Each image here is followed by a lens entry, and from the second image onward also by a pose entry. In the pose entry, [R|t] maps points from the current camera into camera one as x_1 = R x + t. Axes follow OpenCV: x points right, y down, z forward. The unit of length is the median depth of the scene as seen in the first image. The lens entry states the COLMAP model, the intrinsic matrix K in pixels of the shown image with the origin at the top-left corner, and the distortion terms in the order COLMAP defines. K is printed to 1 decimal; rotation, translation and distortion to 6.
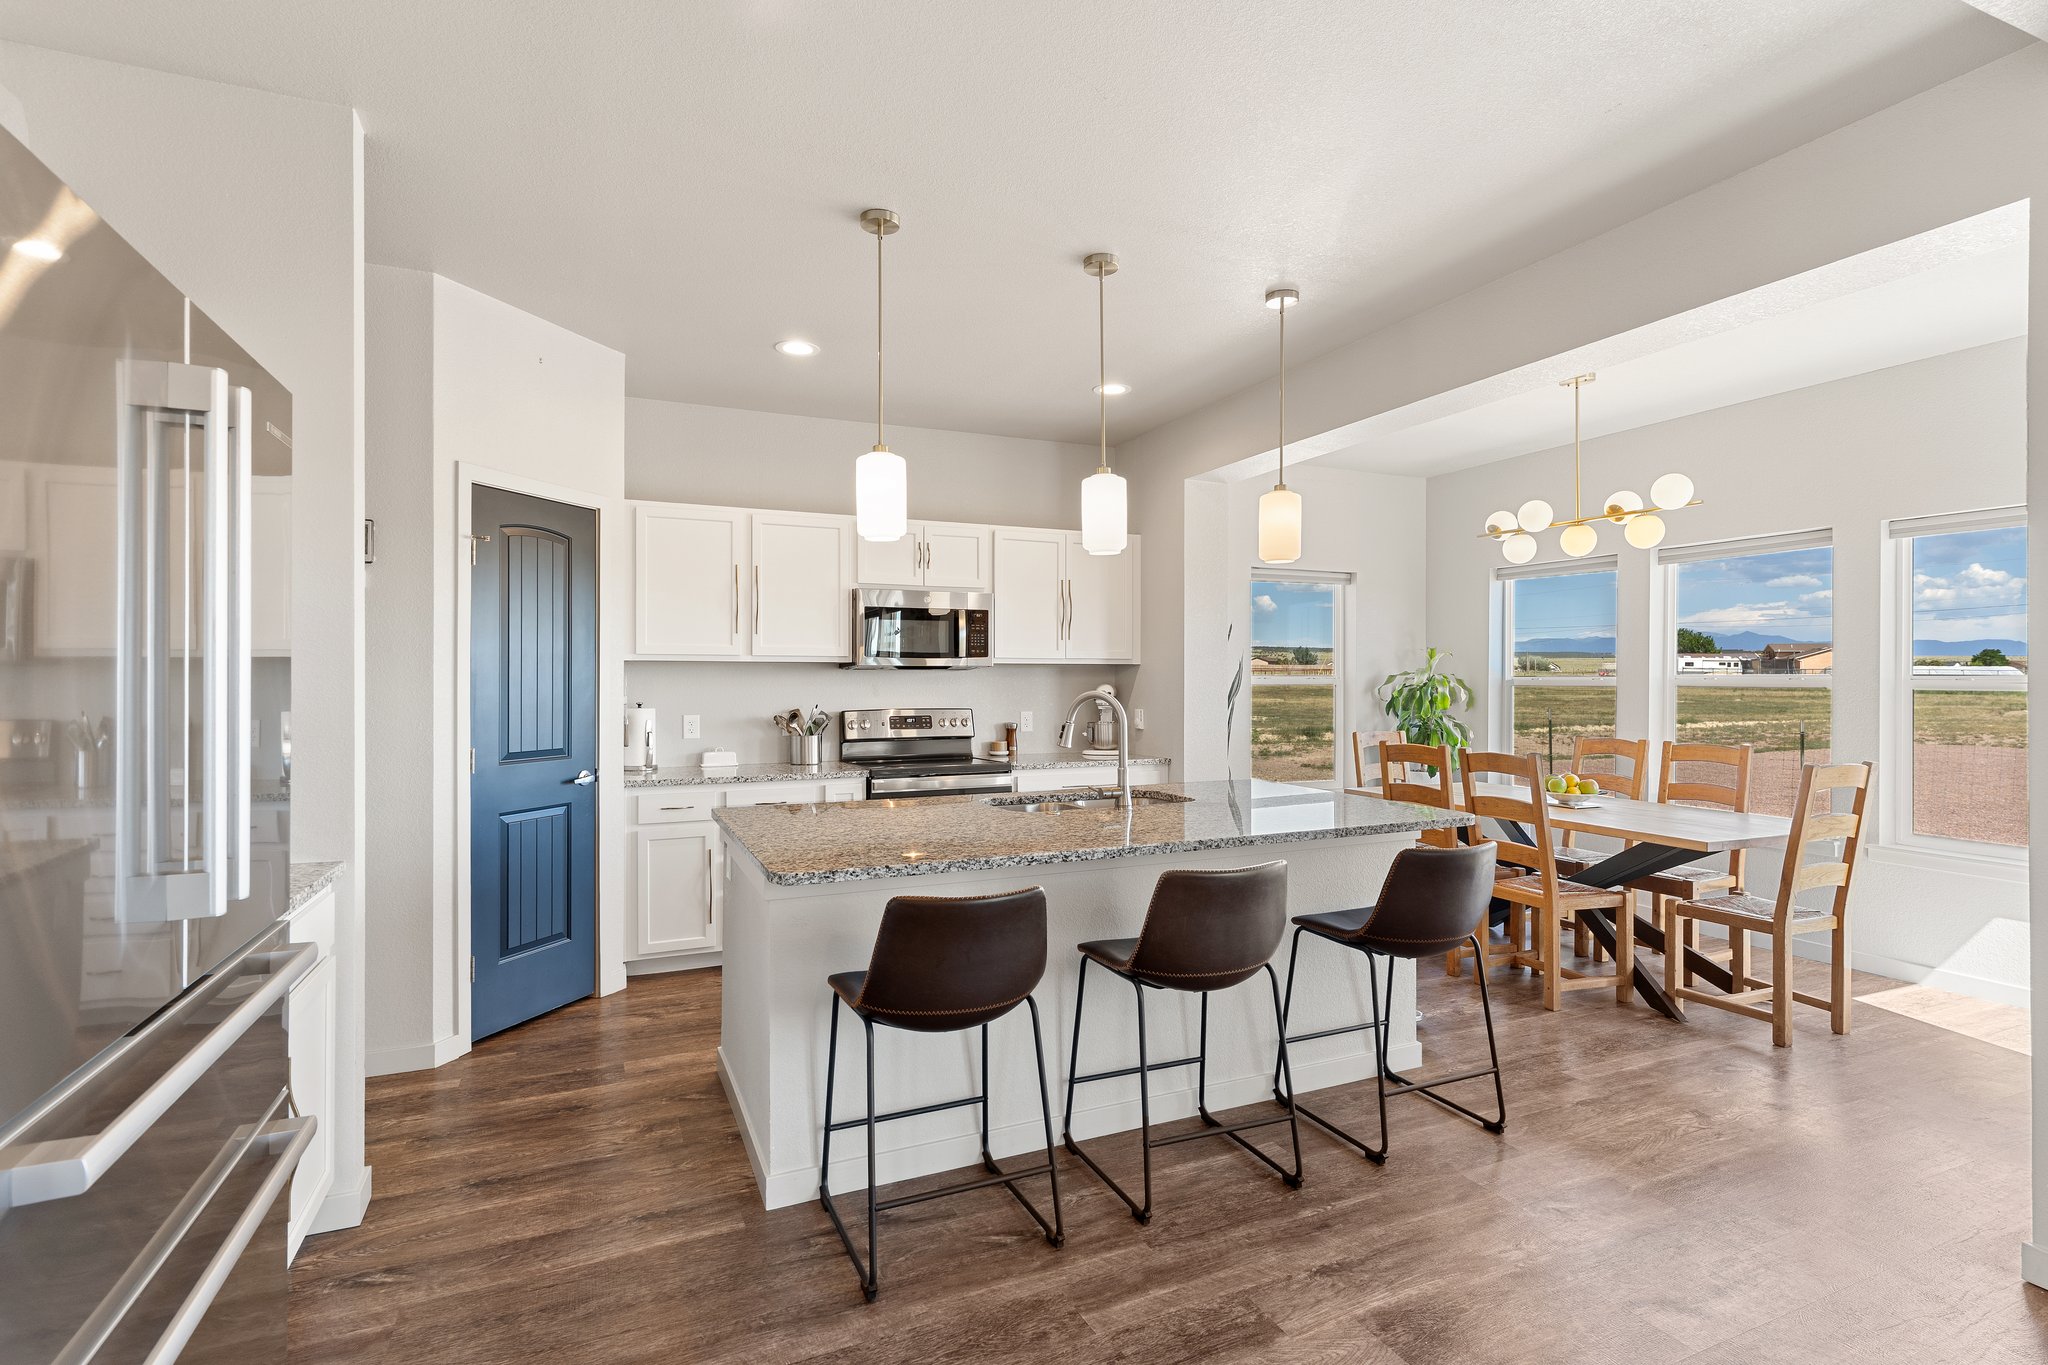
lens RADIAL K [[991.2, 0, 1024.0], [0, 991.2, 669.0], [0, 0, 1]] dist [0.001297, 0.001334]
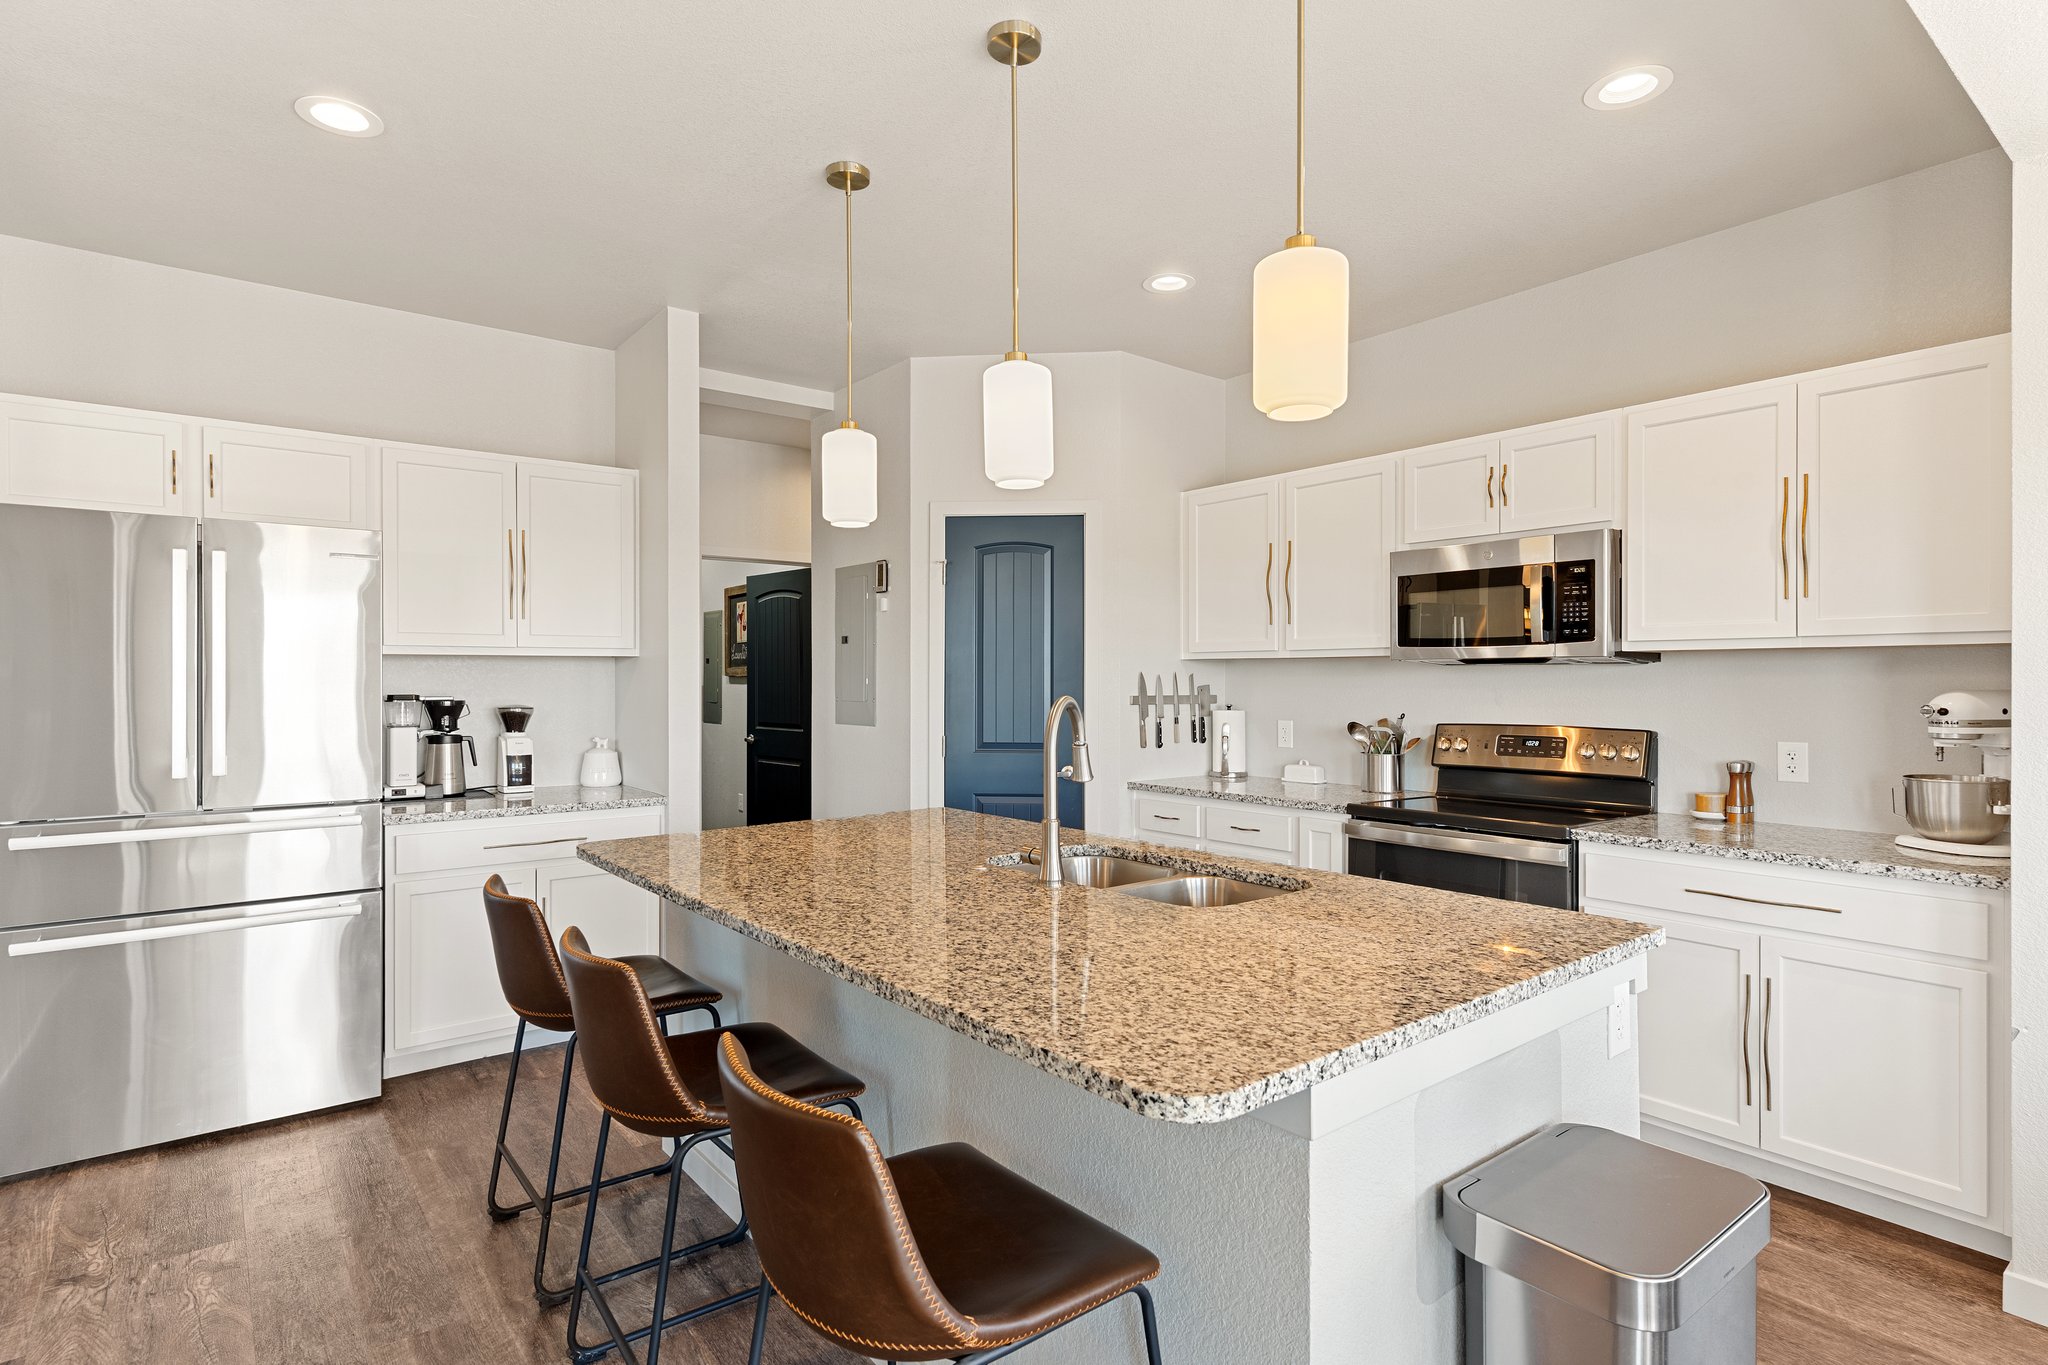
lens RADIAL K [[1031.5, 0, 1023.7], [0, 1031.5, 681.7], [0, 0, 1]] dist [0.007049, -0.000329]
pose [[0.243867, 0.001013, -0.969808, 0.475943], [0.007046, 0.999971, 0.002816, 0.007904], [0.969783, -0.007520, 0.243853, 0.541423]]
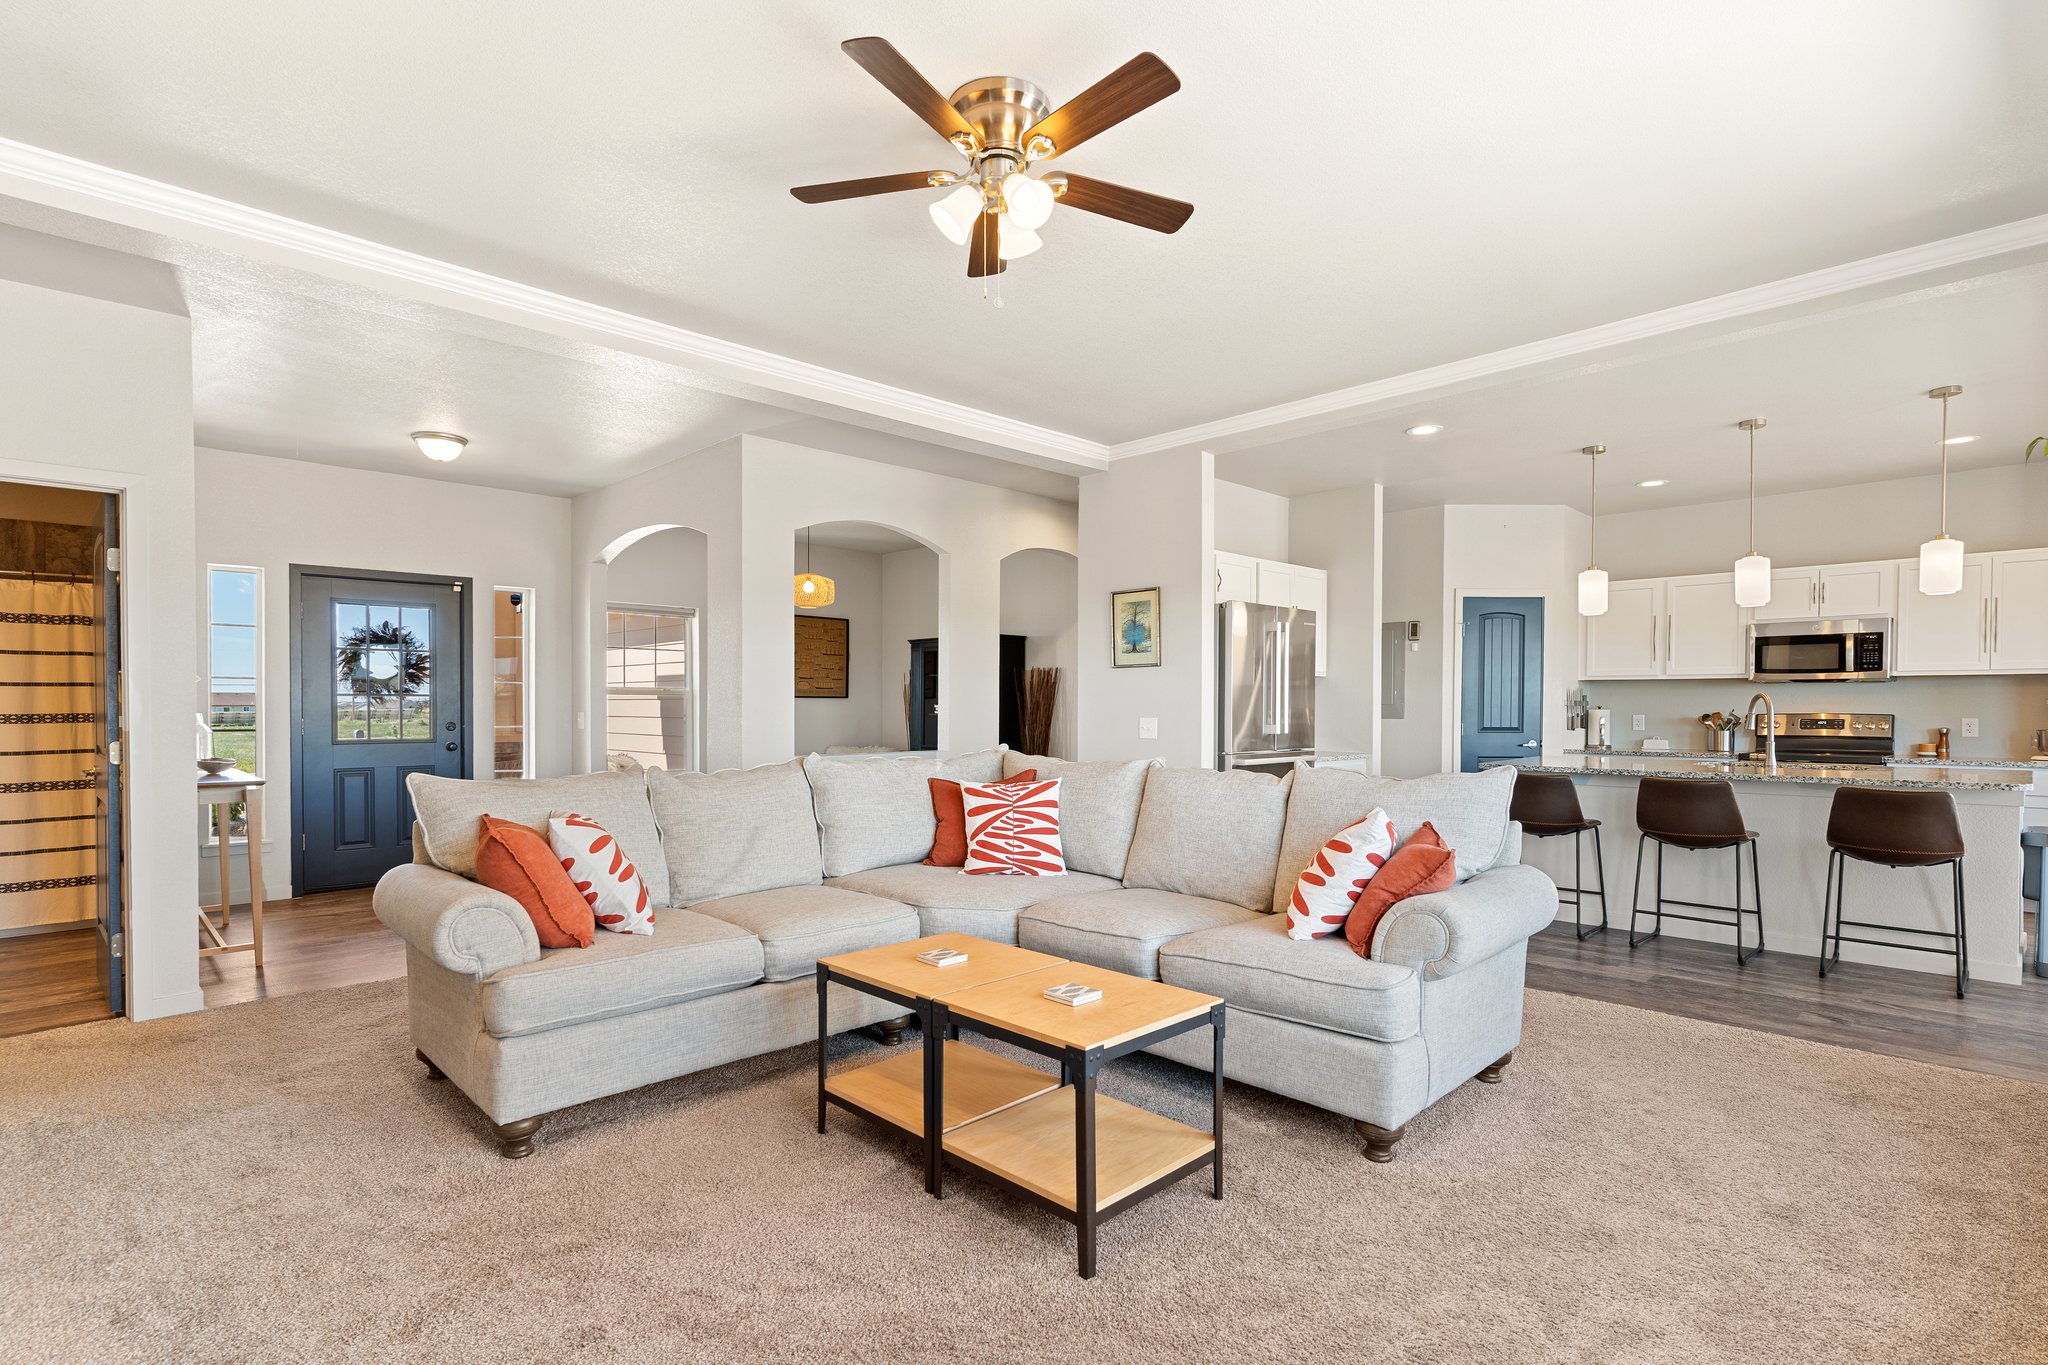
lens RADIAL K [[991.2, 0, 1021.5], [0, 991.2, 728.3], [0, 0, 1]] dist [0.001297, 0.001334]
pose [[0.347987, 0.023040, -0.937216, 0.753083], [0.006224, 0.999619, 0.026884, 0.019368], [0.937479, -0.015188, 0.347711, -0.420935]]
